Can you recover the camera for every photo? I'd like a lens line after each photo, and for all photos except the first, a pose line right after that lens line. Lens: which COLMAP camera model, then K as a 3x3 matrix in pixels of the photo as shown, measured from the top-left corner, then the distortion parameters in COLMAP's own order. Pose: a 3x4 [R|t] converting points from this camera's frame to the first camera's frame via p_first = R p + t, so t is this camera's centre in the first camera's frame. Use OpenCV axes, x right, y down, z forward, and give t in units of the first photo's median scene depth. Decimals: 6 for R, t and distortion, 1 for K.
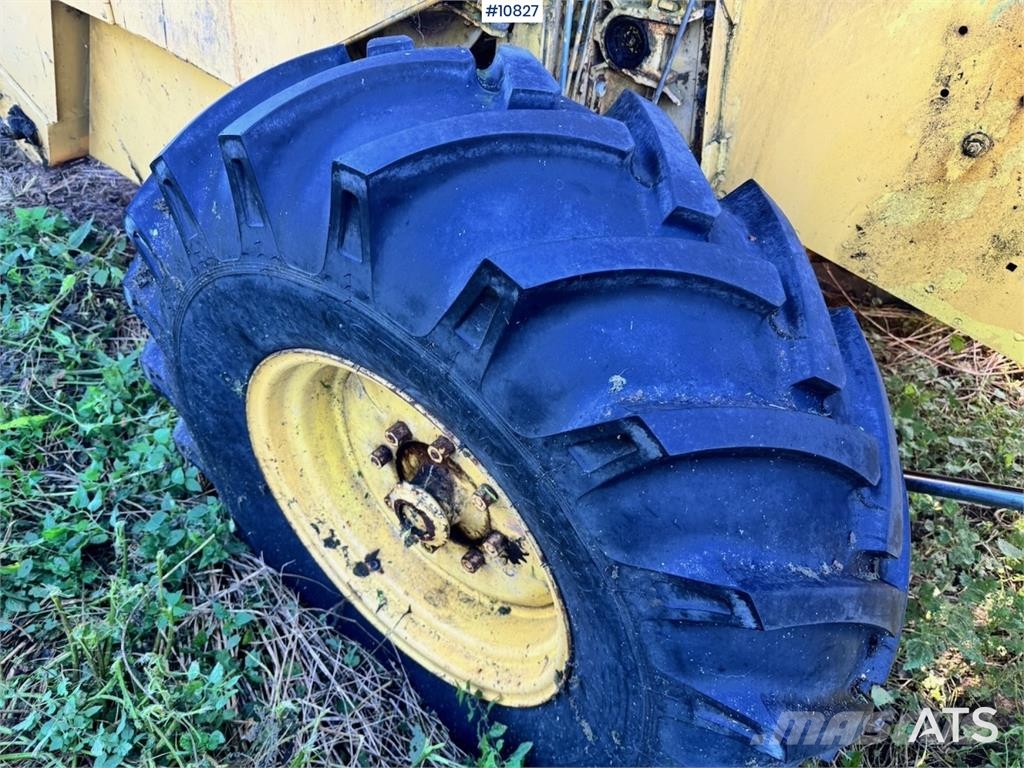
lens RADIAL K [[710.7, 0, 512.0], [0, 710.7, 384.0], [0, 0, 1]] dist [0.069291, -0.093080]
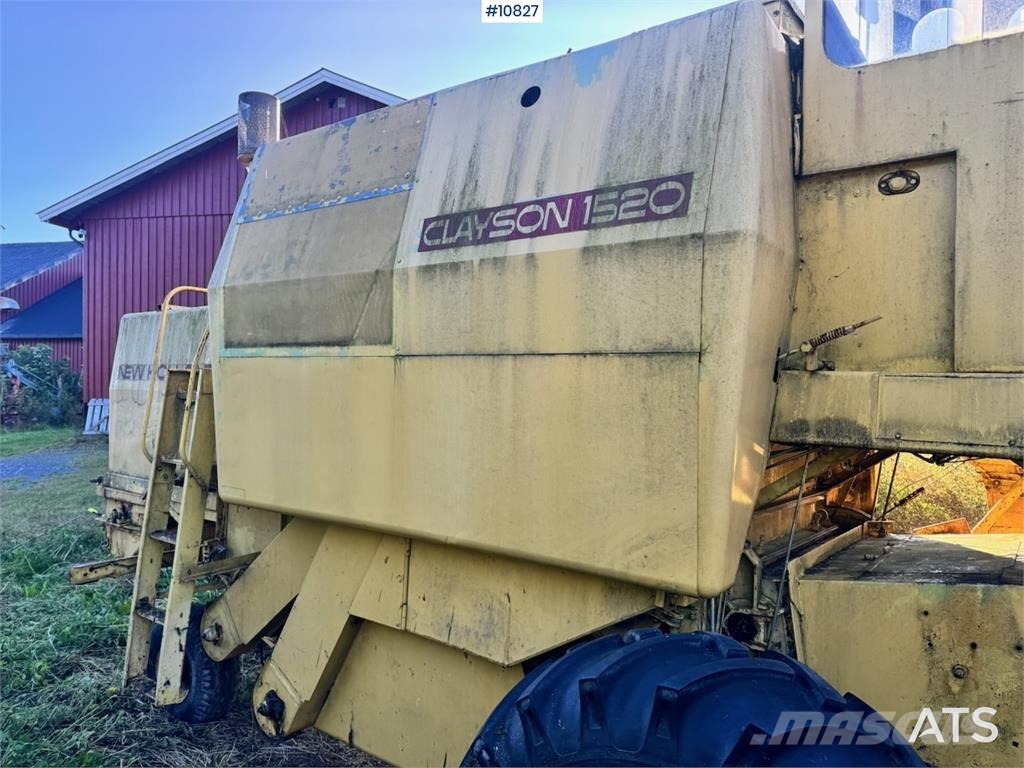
lens RADIAL K [[710.7, 0, 512.0], [0, 710.7, 384.0], [0, 0, 1]] dist [0.069291, -0.093080]
pose [[0.998889, -0.047119, -0.000815, -0.435799], [0.033132, 0.714469, -0.698882, 0.366729], [0.033513, 0.698079, 0.715236, -0.816684]]
